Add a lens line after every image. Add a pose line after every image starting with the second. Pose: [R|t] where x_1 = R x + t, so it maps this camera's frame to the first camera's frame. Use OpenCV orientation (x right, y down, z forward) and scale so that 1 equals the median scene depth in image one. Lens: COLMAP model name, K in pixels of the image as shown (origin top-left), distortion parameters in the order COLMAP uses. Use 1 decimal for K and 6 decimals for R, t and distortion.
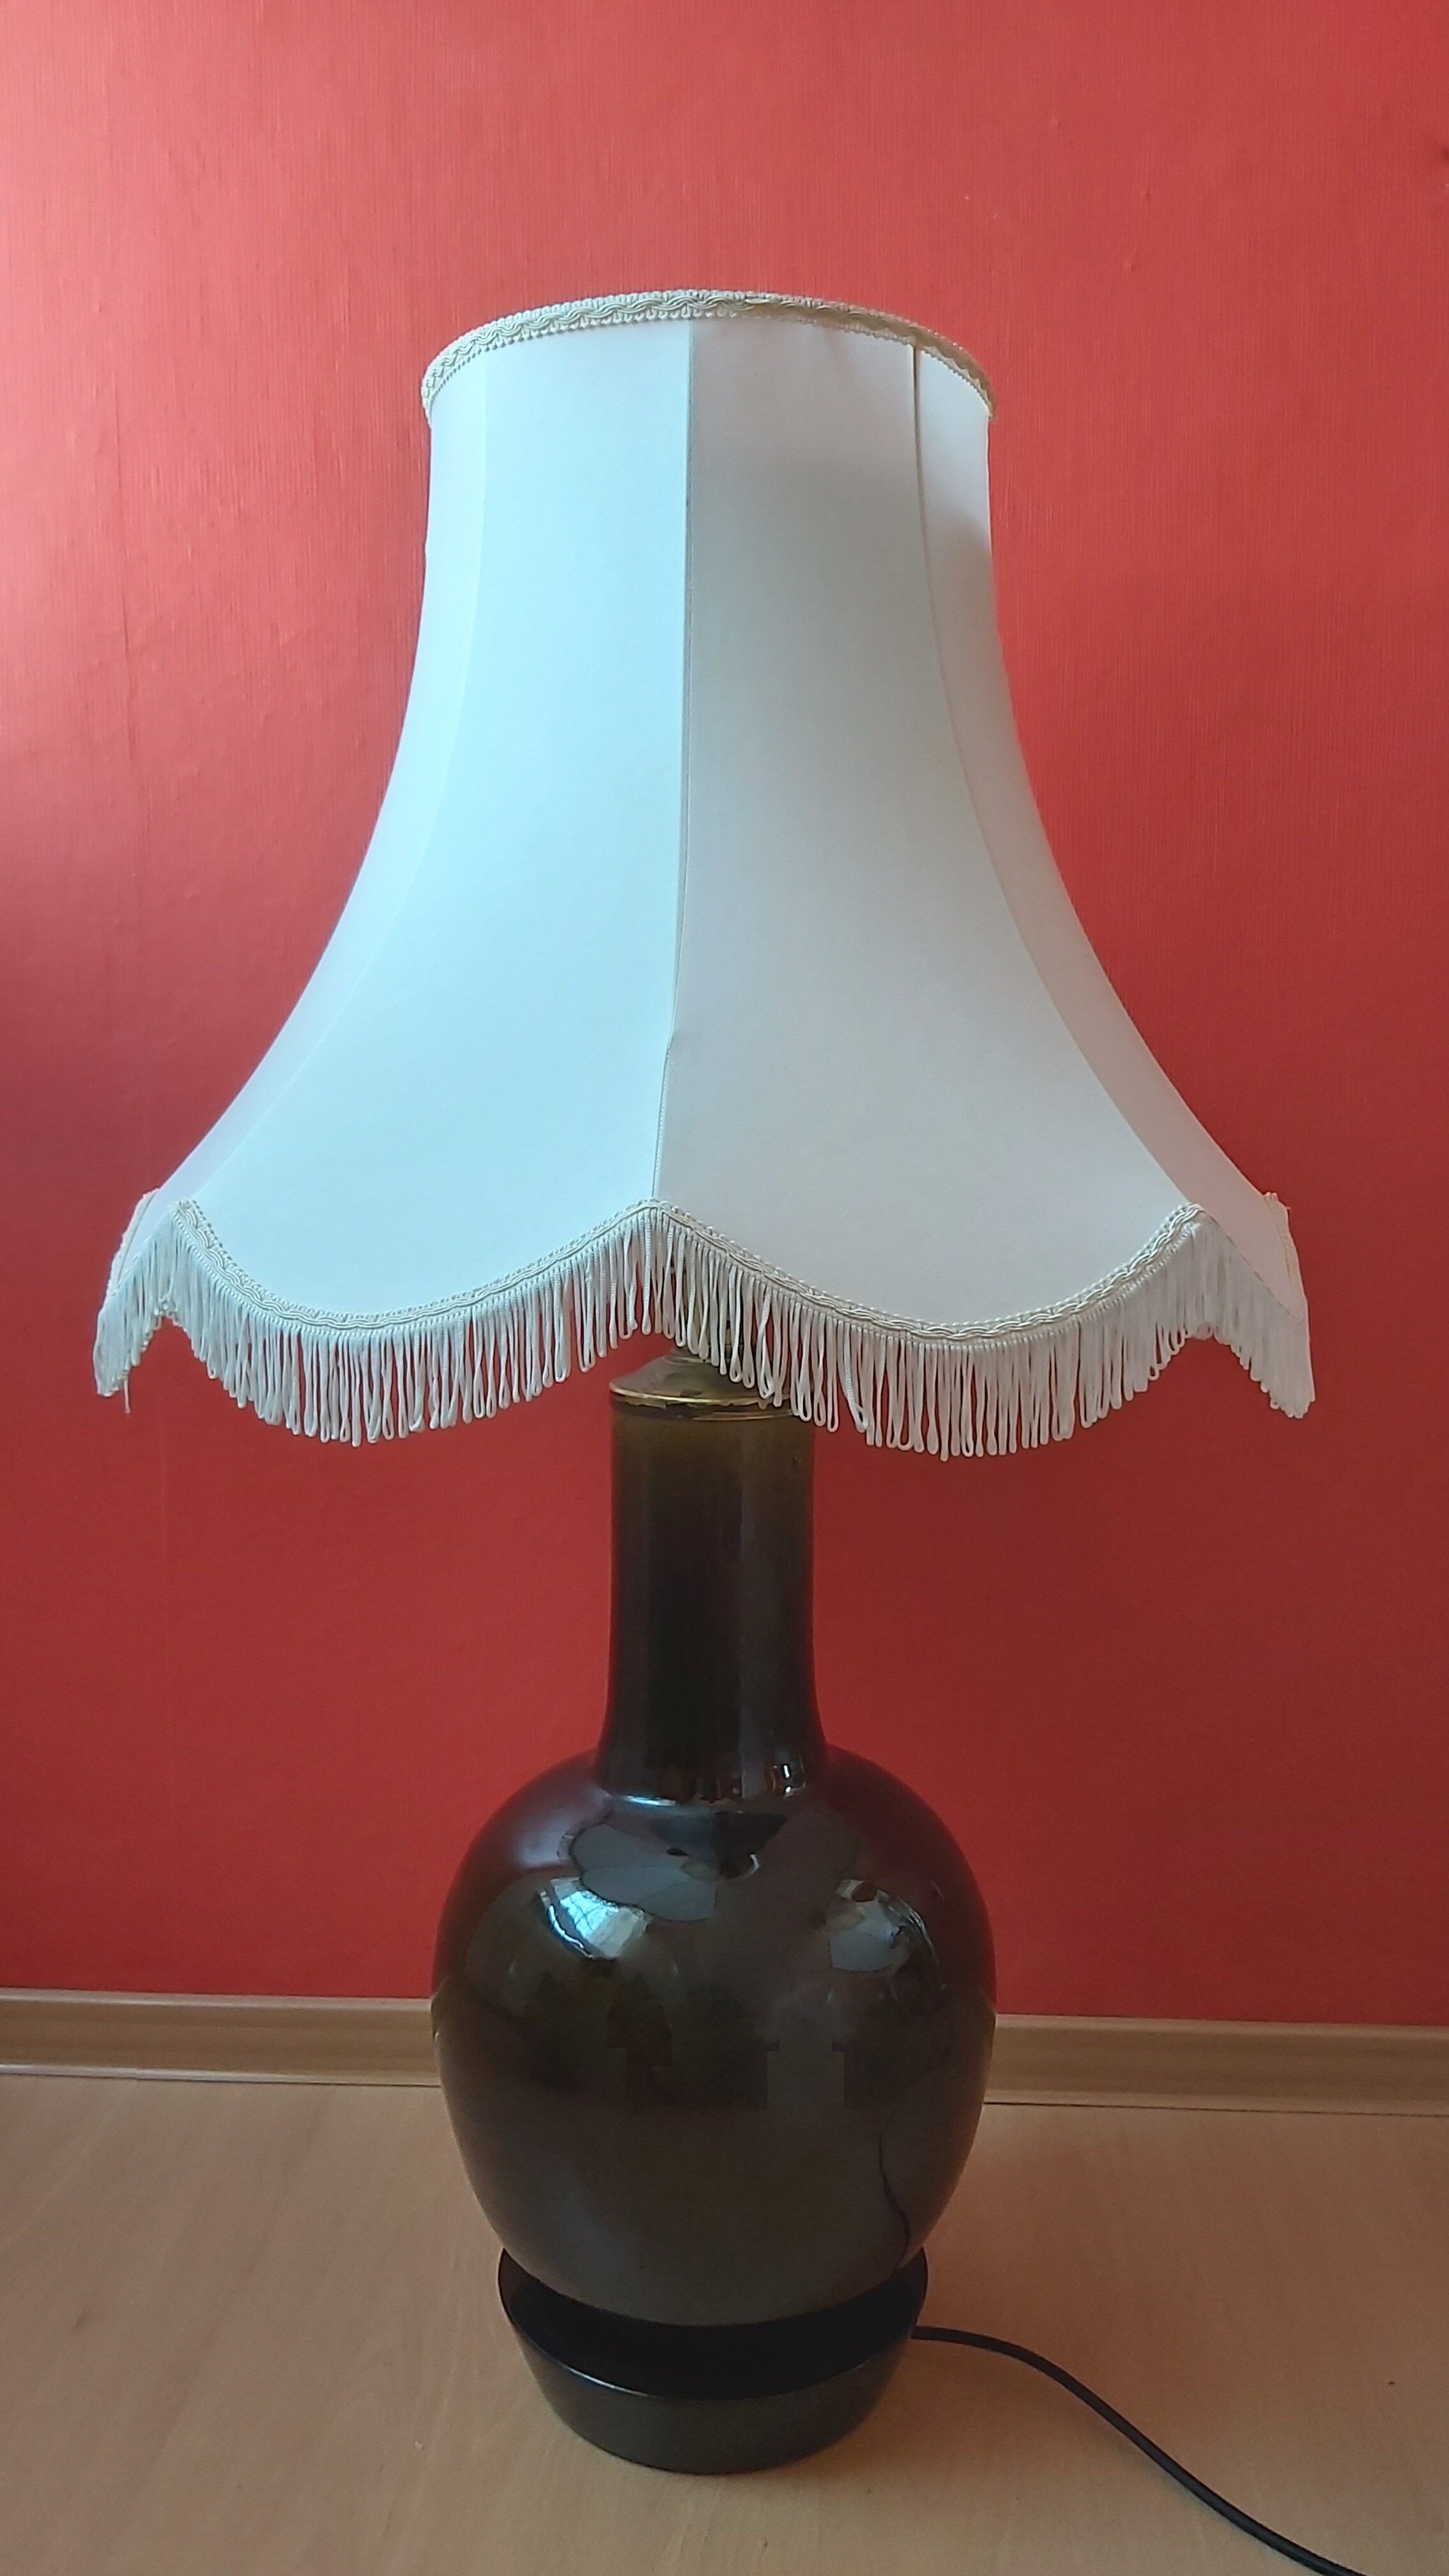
lens RADIAL K [[2012.0, 0, 724.5], [0, 2012.0, 1288.0], [0, 0, 1]] dist [0.122816, -0.179399]
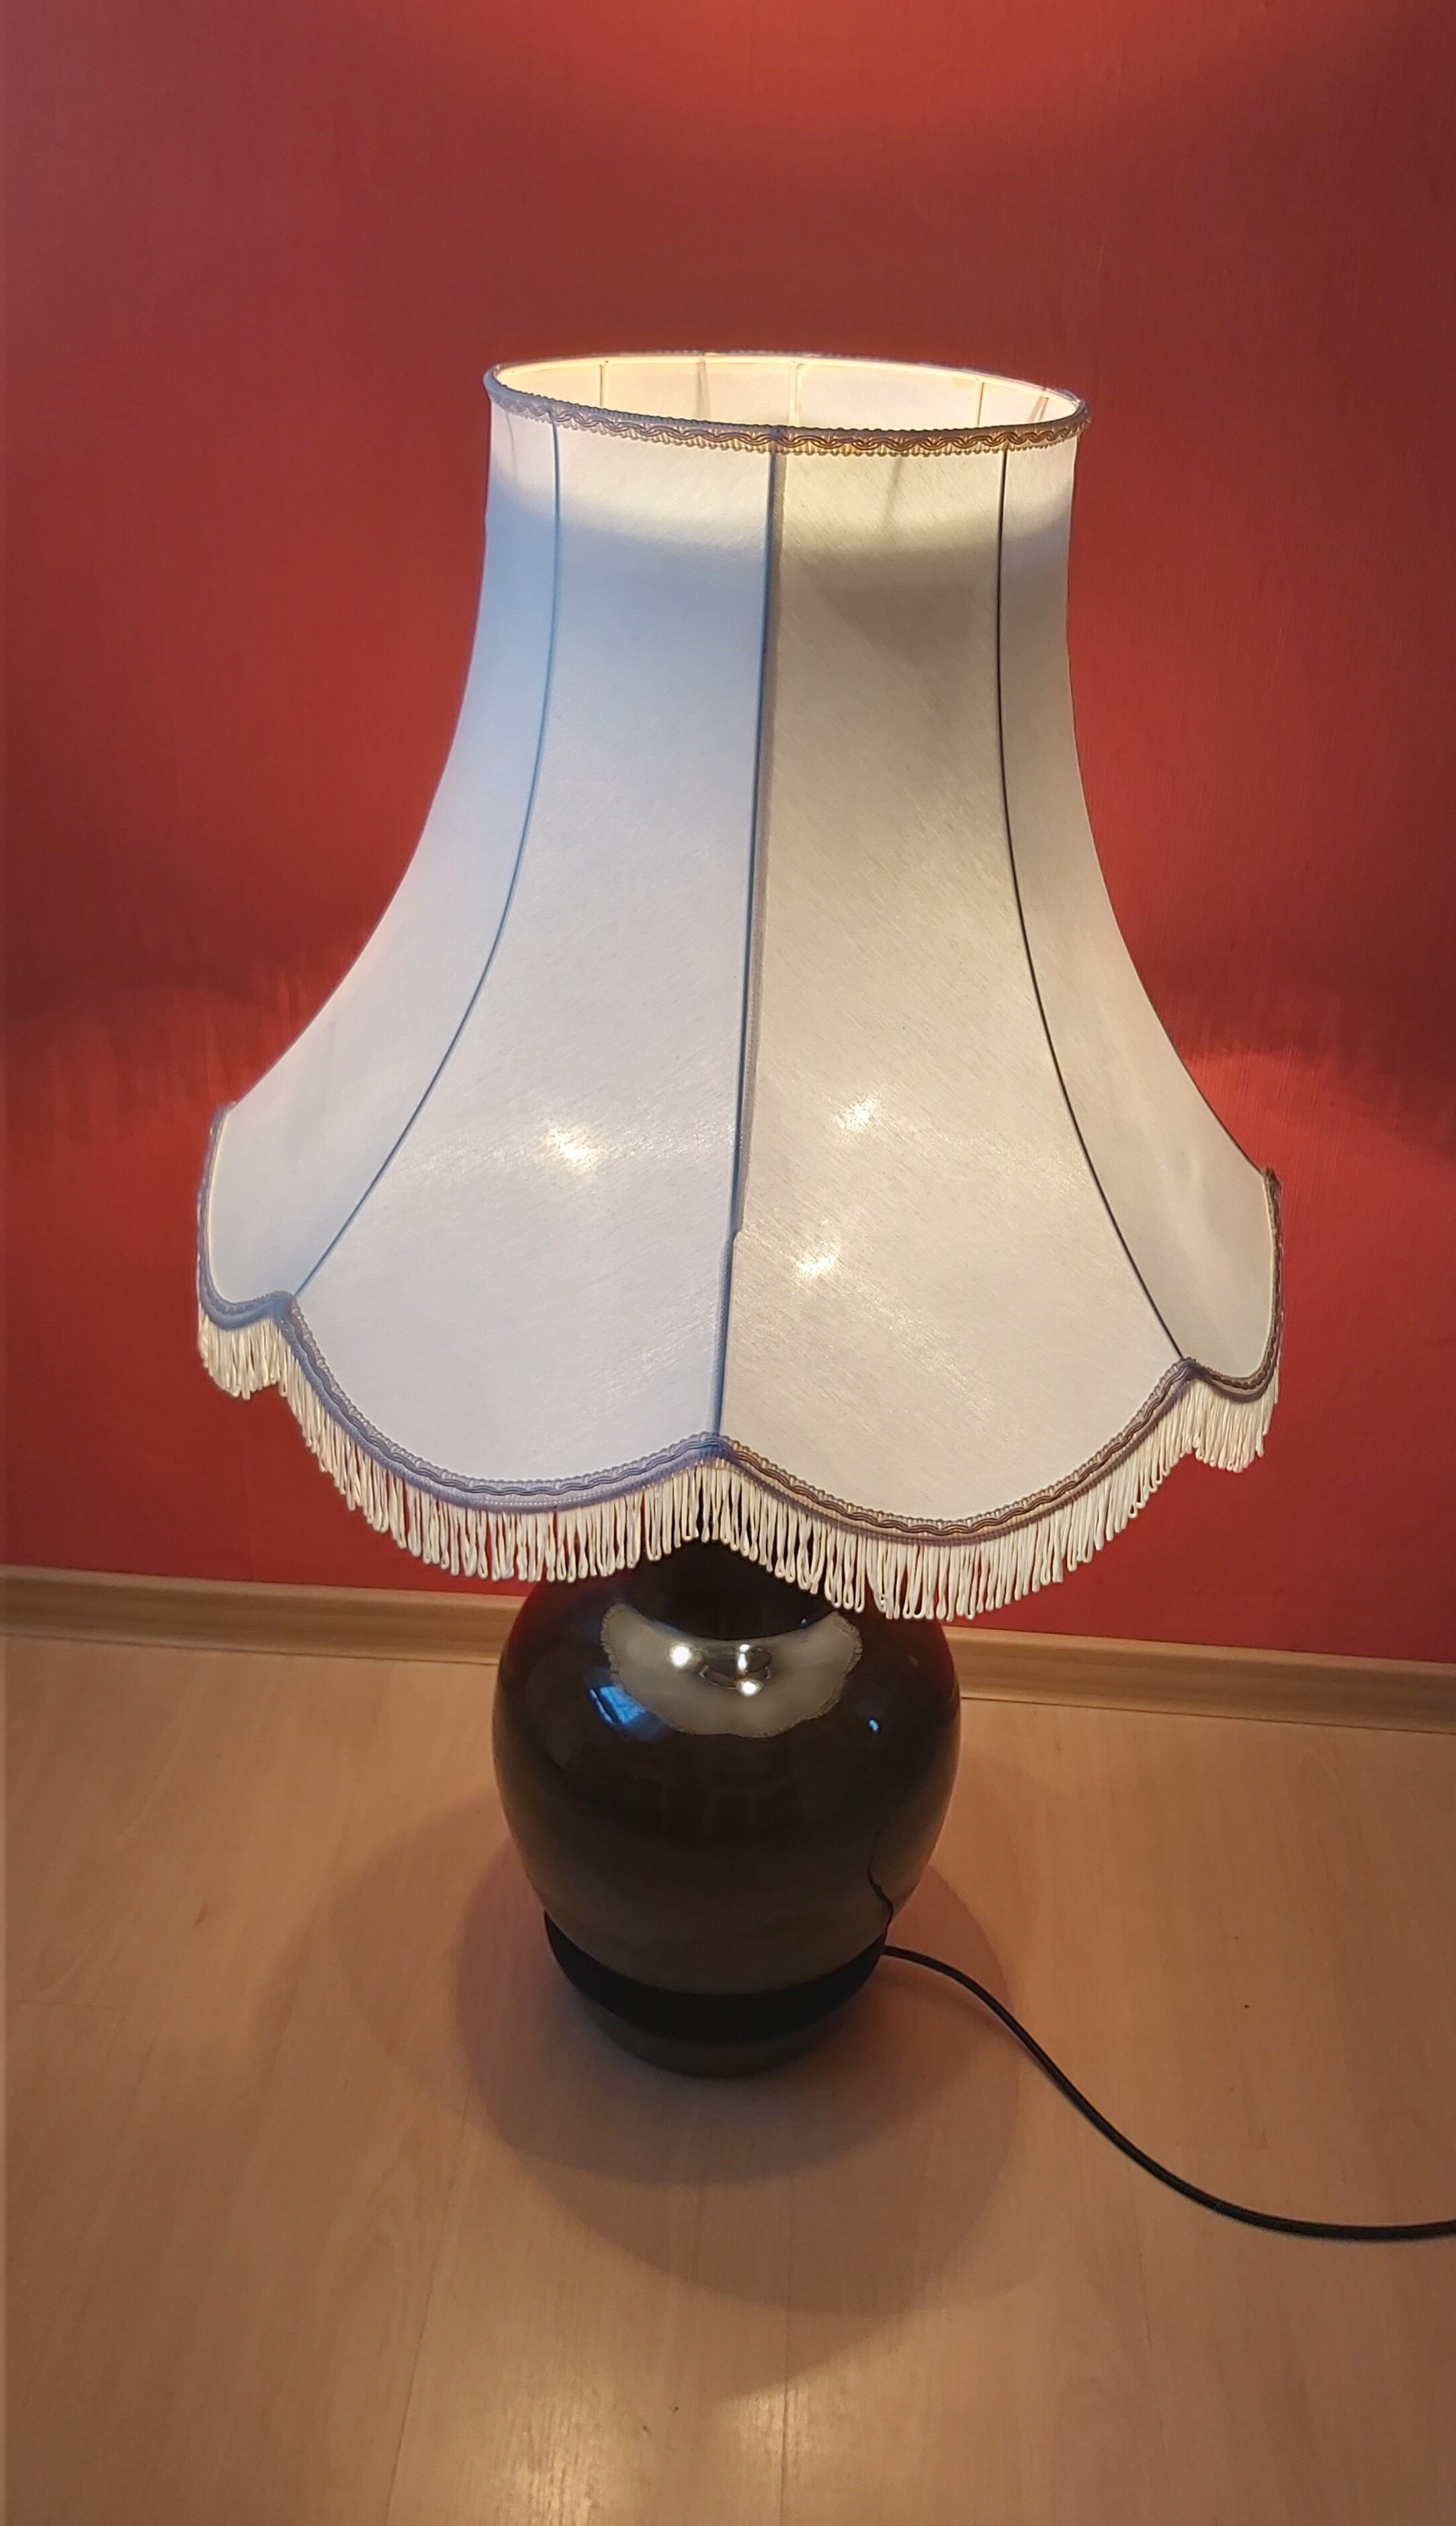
lens RADIAL K [[2123.7, 0, 746.0], [0, 2123.7, 1150.4], [0, 0, 1]] dist [0.130993, -0.252493]
pose [[0.999106, 0.034202, 0.024852, -0.038418], [-0.040797, 0.934160, 0.354515, -0.451054], [-0.011090, -0.355212, 0.934720, -0.062658]]
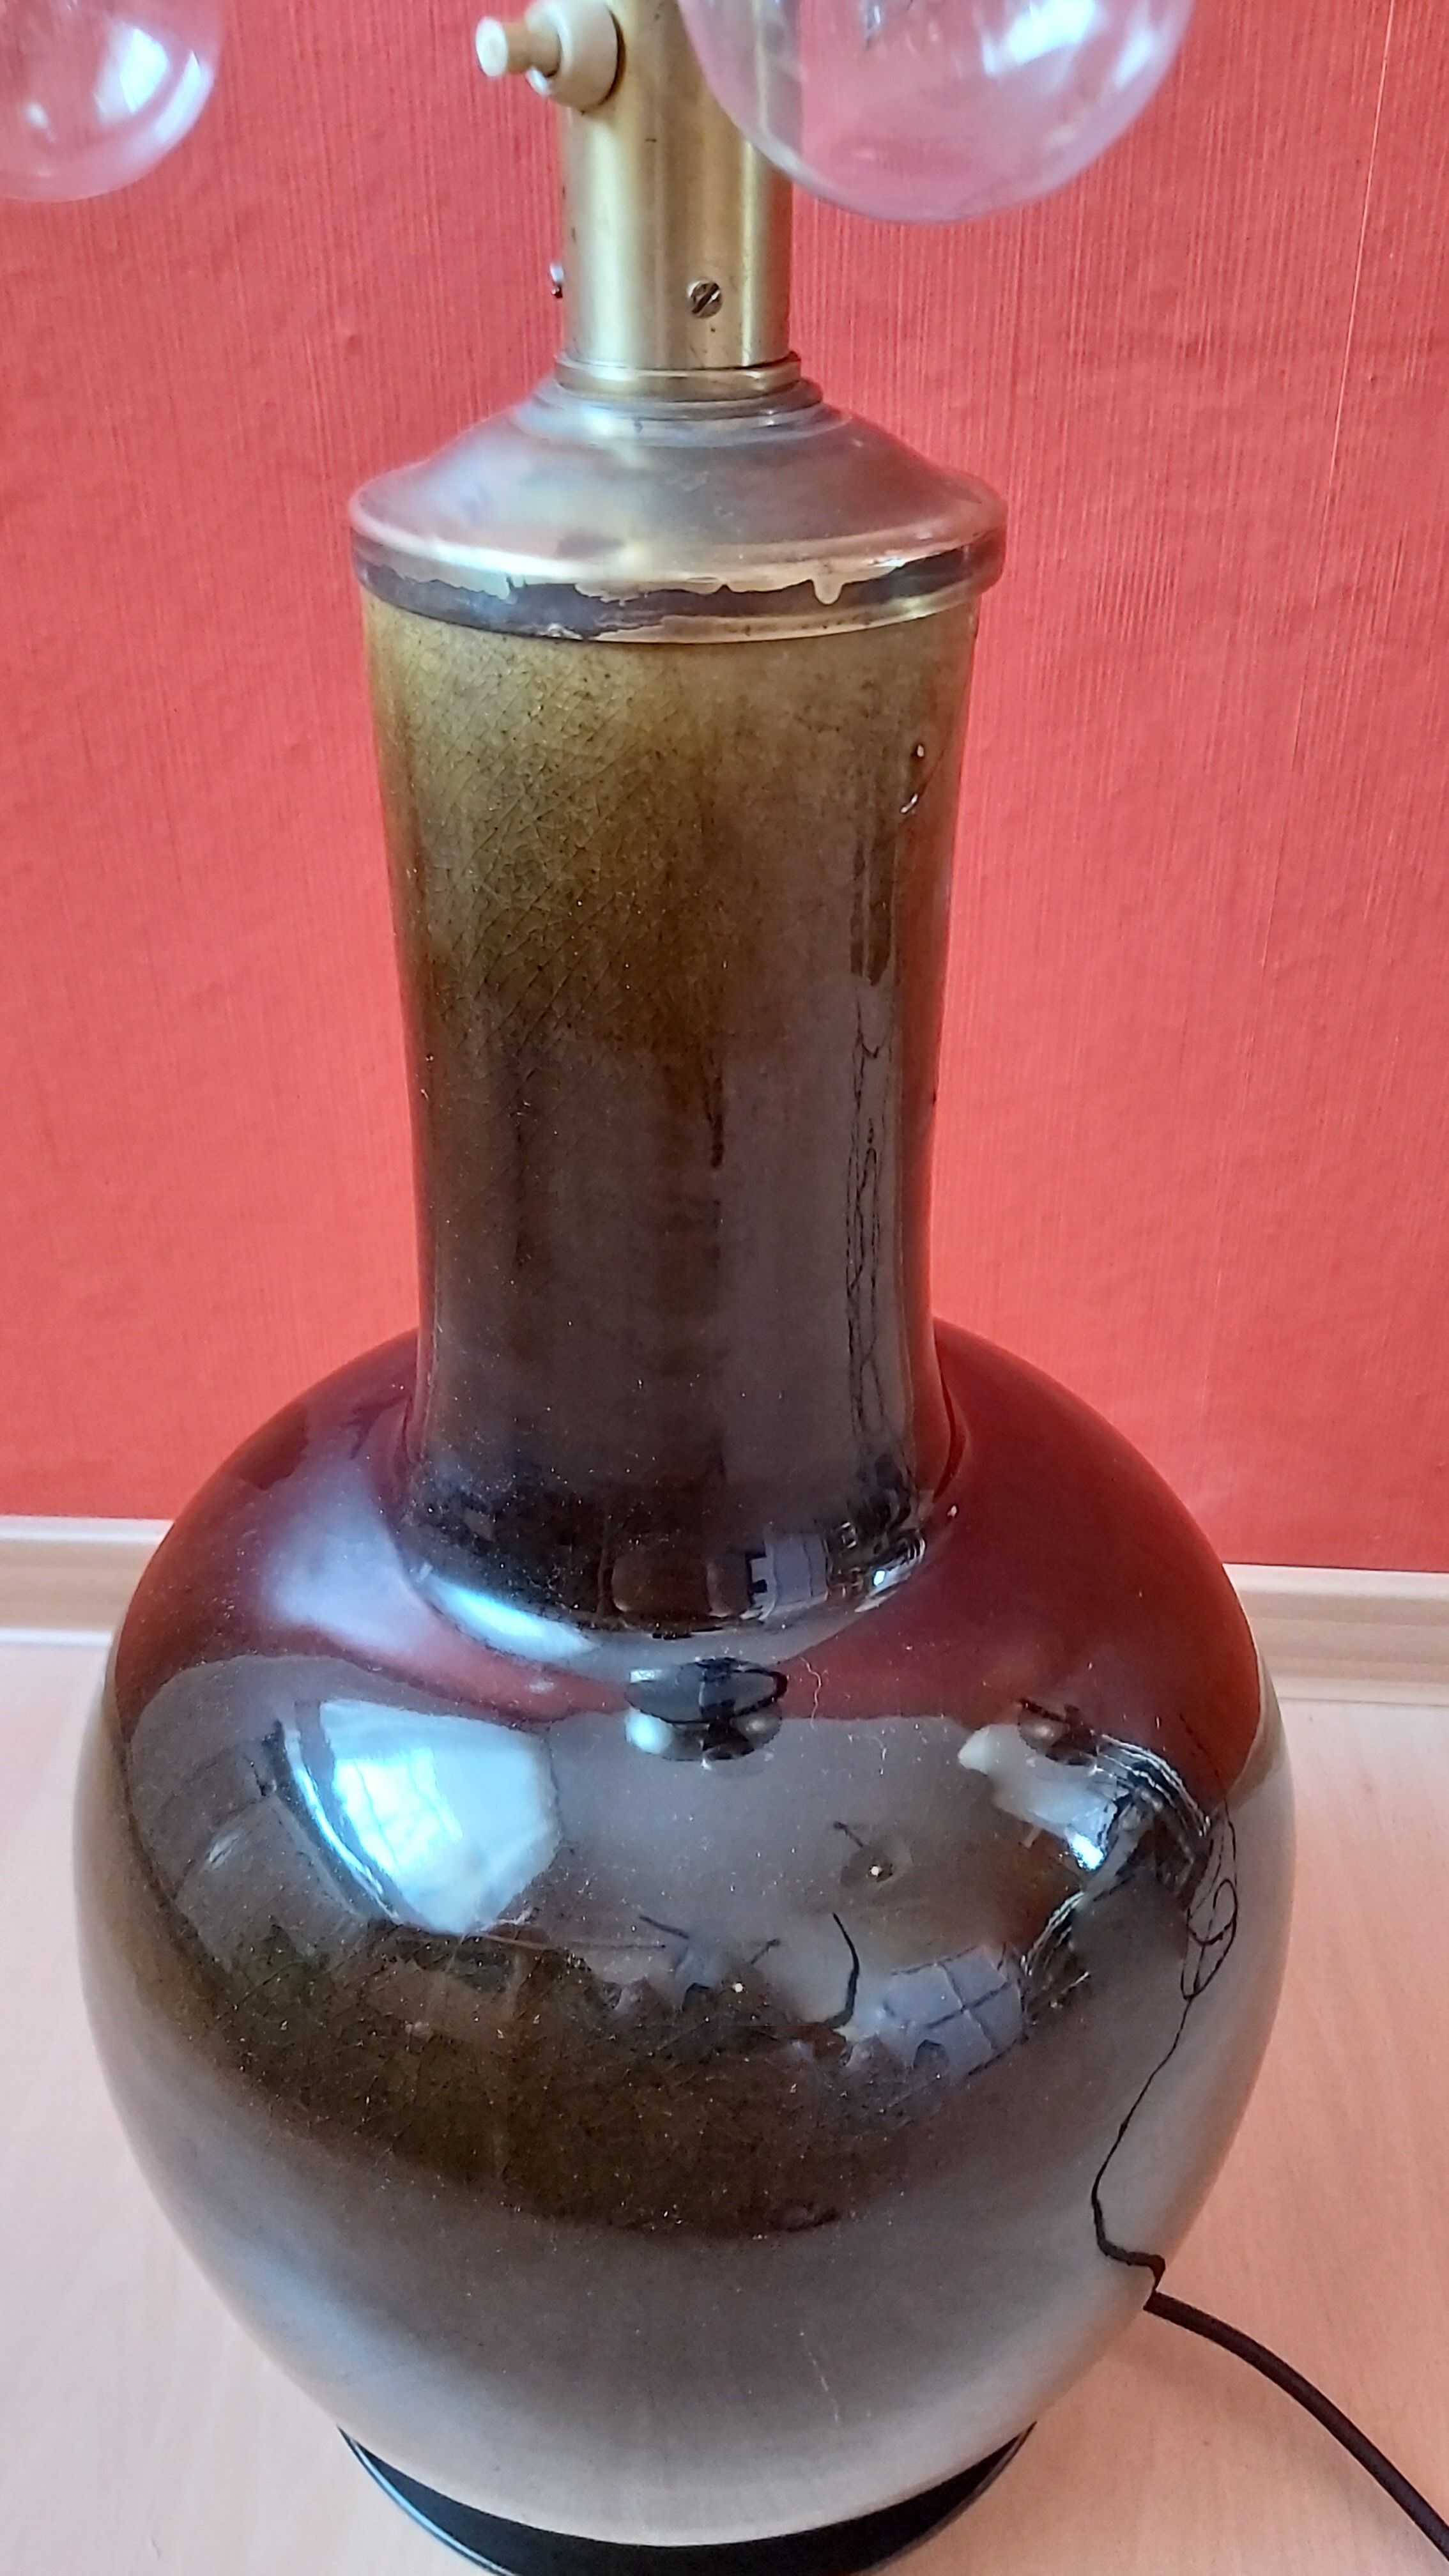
lens RADIAL K [[2033.2, 0, 707.9], [0, 2033.2, 1292.7], [0, 0, 1]] dist [0.065590, -0.006410]
pose [[0.999940, -0.001130, -0.010874, 0.004112], [0.006008, 0.887755, 0.460277, 0.009878], [0.009133, -0.460315, 0.887709, 0.674409]]
